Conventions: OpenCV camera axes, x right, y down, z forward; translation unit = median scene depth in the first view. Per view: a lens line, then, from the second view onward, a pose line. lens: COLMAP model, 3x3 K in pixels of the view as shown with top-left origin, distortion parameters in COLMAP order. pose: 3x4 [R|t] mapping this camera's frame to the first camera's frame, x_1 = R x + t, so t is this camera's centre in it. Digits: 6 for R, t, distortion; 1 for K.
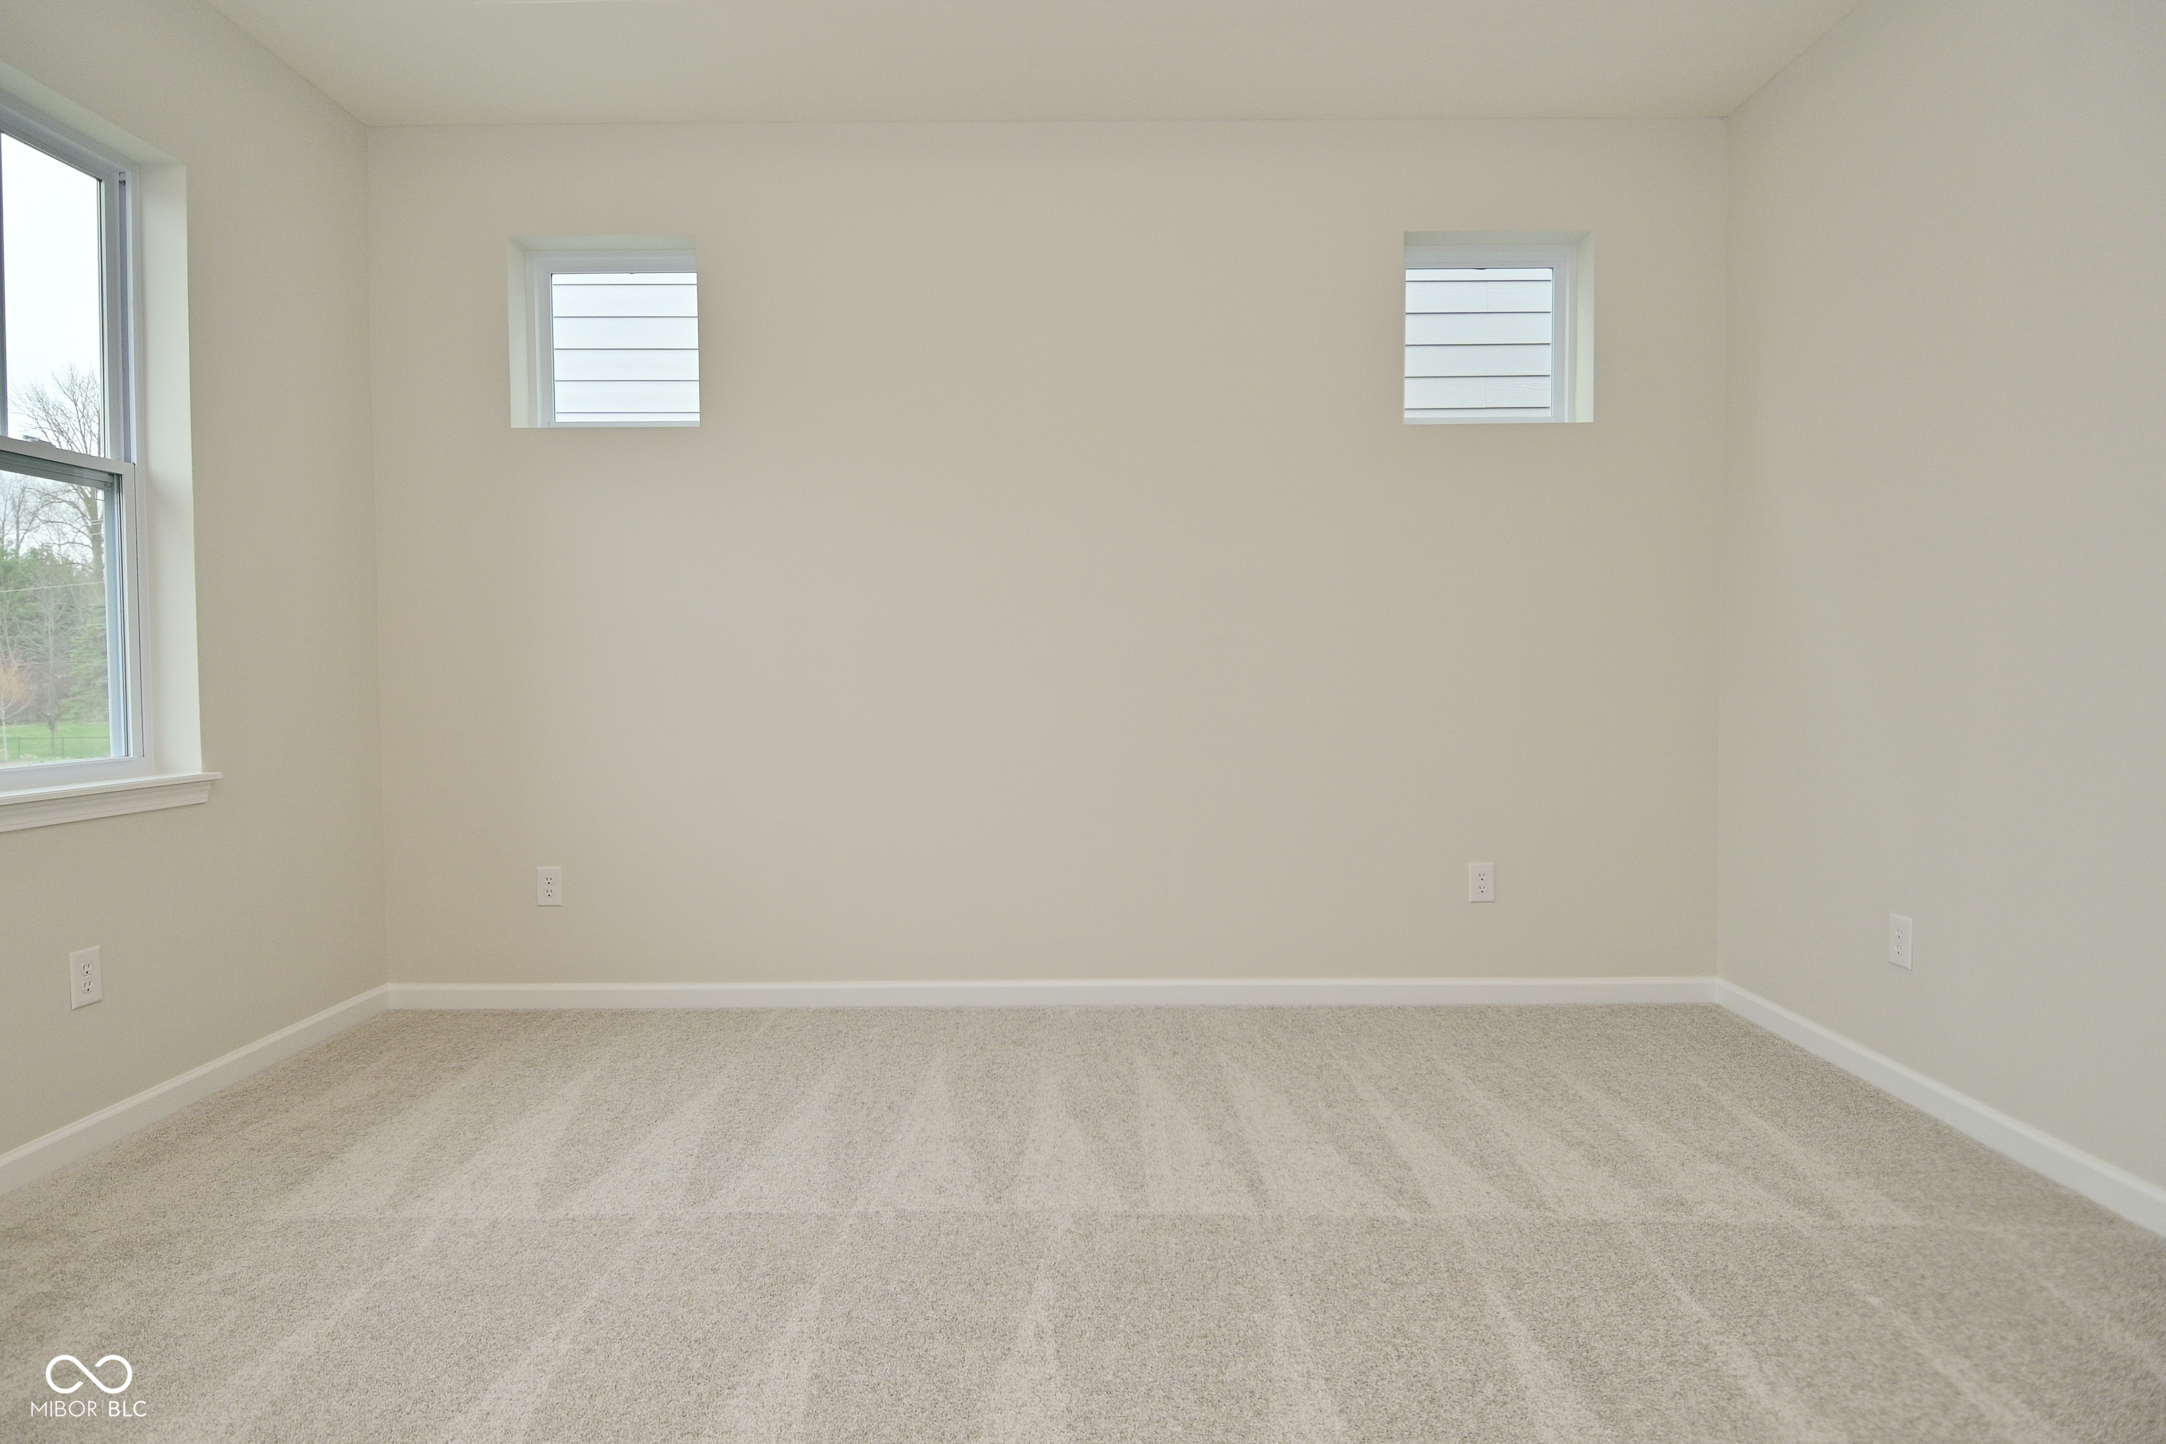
lens RADIAL K [[1142.0, 0, 1091.1], [0, 1142.0, 711.8], [0, 0, 1]] dist [0.012935, -0.021809]
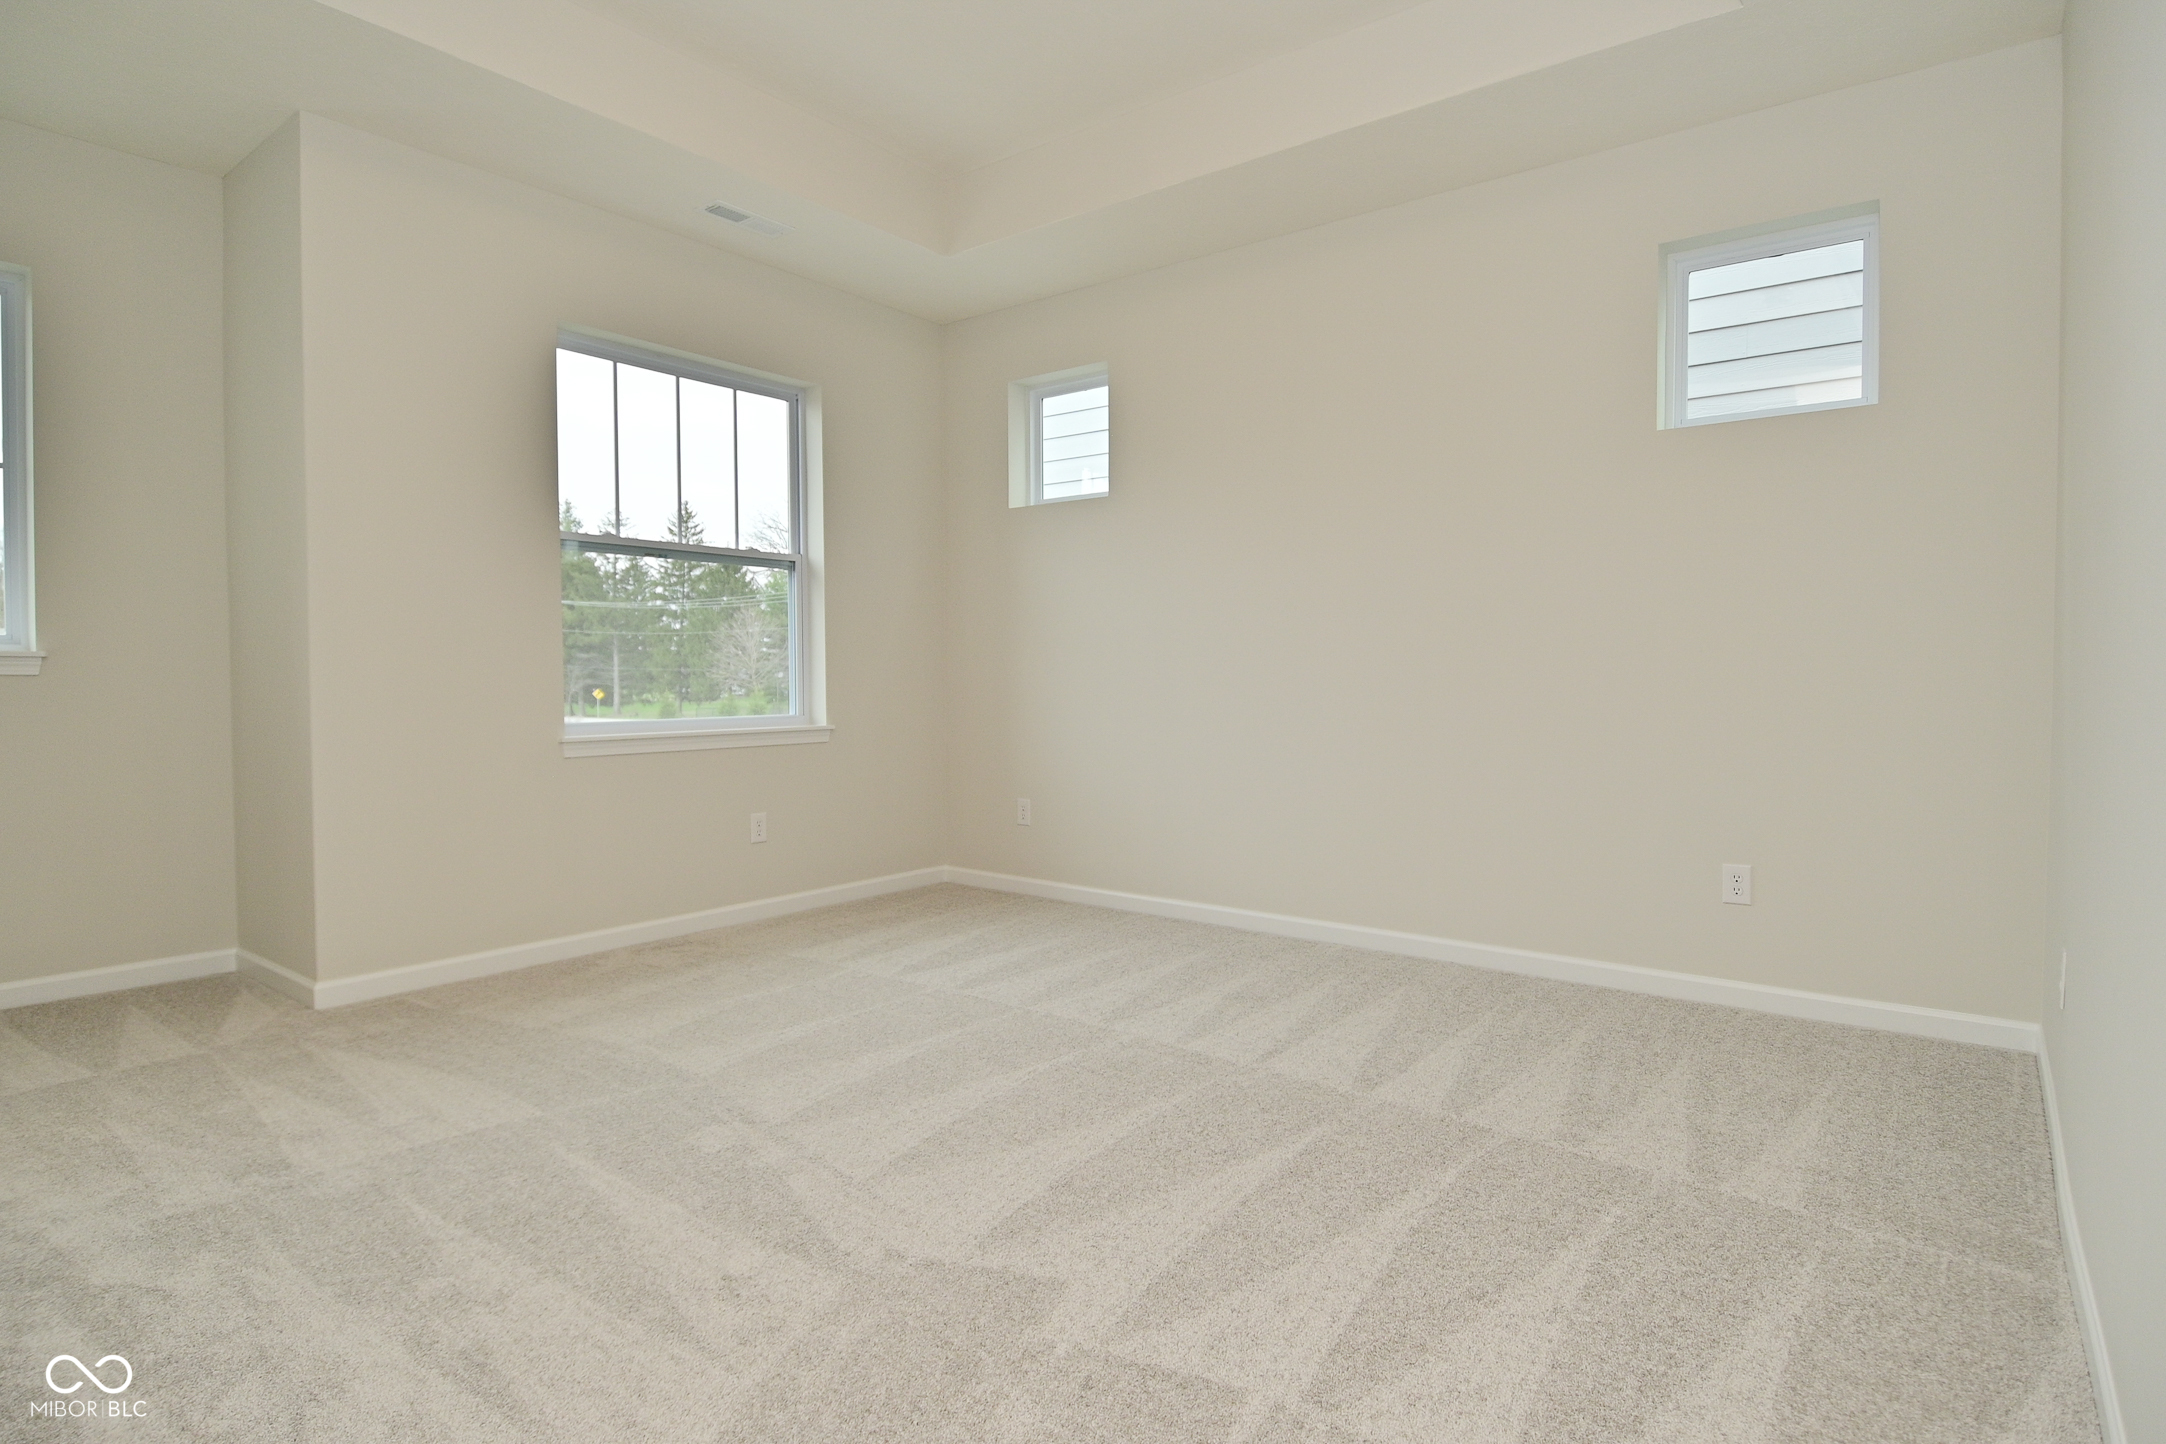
lens RADIAL K [[1142.0, 0, 1096.7], [0, 1142.0, 717.0], [0, 0, 1]] dist [0.012935, -0.021809]
pose [[0.788549, 0.027677, -0.614349, 0.664809], [-0.023283, 0.999614, 0.015149, 0.003222], [0.614531, 0.002358, 0.788889, -0.156940]]
